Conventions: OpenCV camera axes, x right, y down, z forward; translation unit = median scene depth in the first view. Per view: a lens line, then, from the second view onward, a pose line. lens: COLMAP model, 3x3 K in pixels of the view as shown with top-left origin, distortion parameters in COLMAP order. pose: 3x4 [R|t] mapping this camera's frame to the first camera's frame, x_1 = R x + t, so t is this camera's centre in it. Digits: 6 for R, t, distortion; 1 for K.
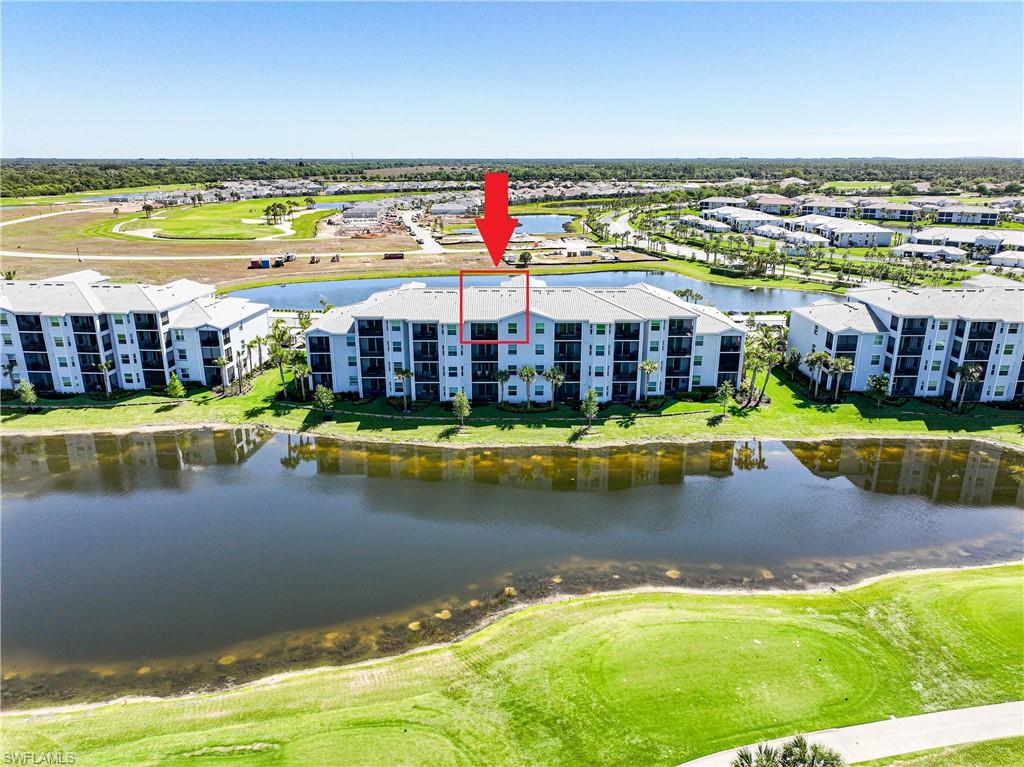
lens RADIAL K [[718.5, 0, 512.0], [0, 718.5, 383.5], [0, 0, 1]] dist [0.005283, 0.003535]
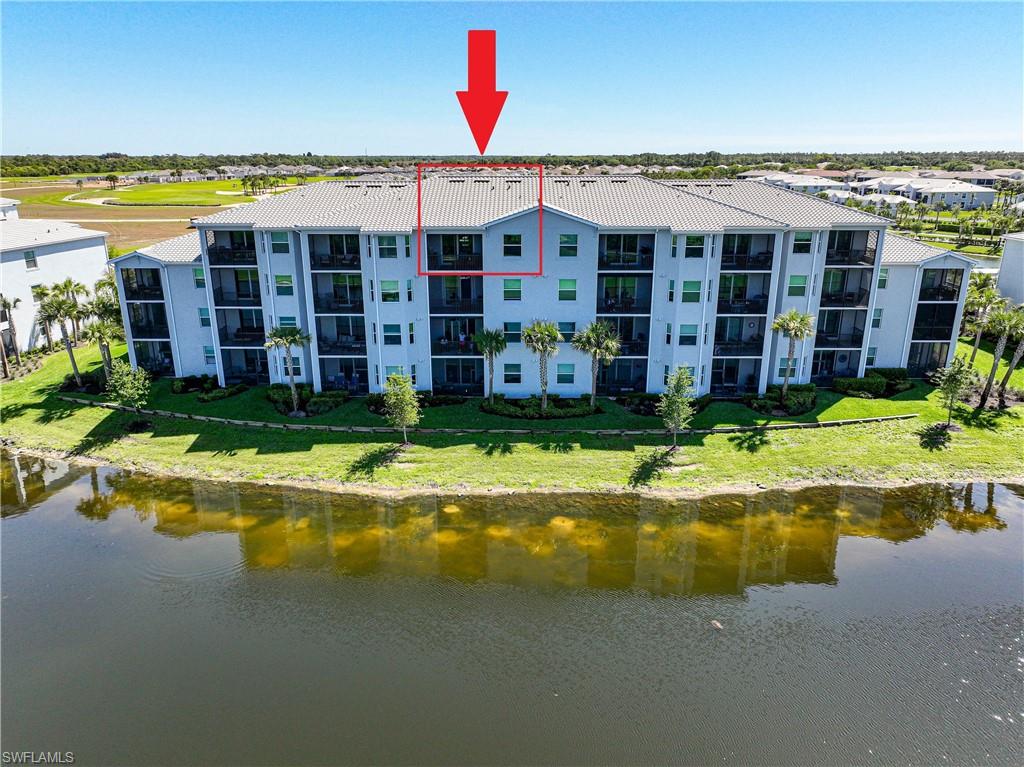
lens RADIAL K [[718.5, 0, 512.0], [0, 718.5, 383.5], [0, 0, 1]] dist [0.005283, 0.003535]
pose [[0.999802, 0.004543, -0.019368, 0.010301], [-0.004515, 0.999989, 0.001485, 0.016397], [0.019375, -0.001398, 0.999811, 0.506582]]
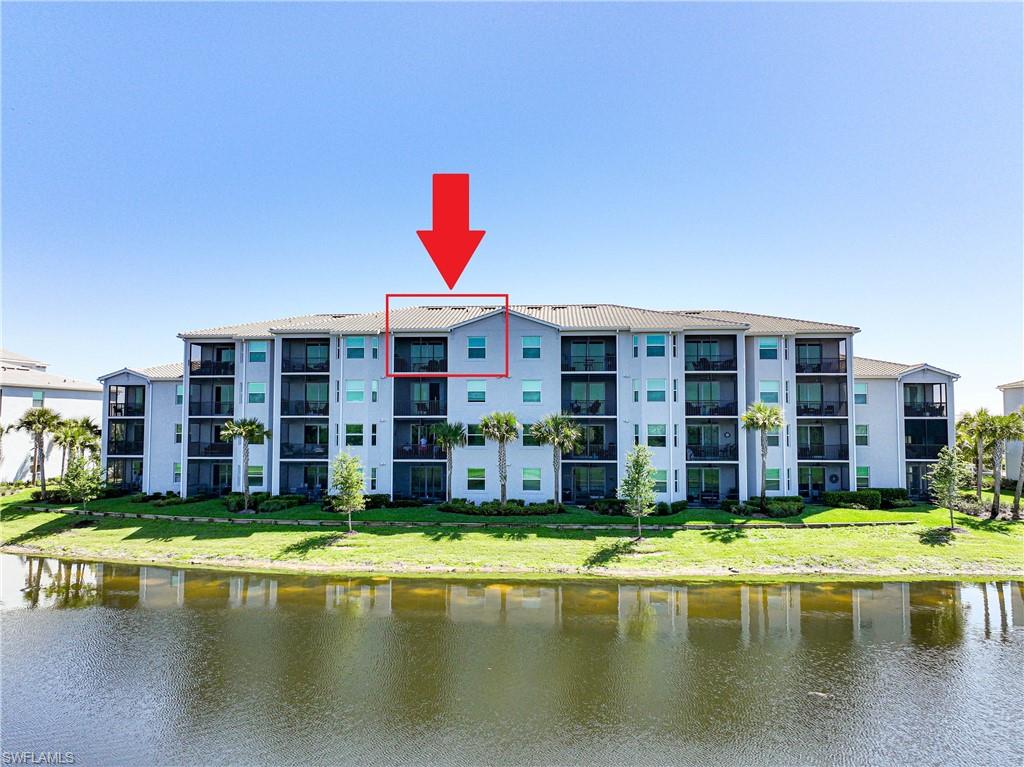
lens RADIAL K [[718.5, 0, 512.0], [0, 718.5, 383.5], [0, 0, 1]] dist [0.005283, 0.003535]
pose [[0.996752, -0.003306, -0.080459, 0.064855], [-0.025572, 0.934444, -0.355191, 0.122727], [0.076359, 0.356095, 0.931325, 0.540707]]
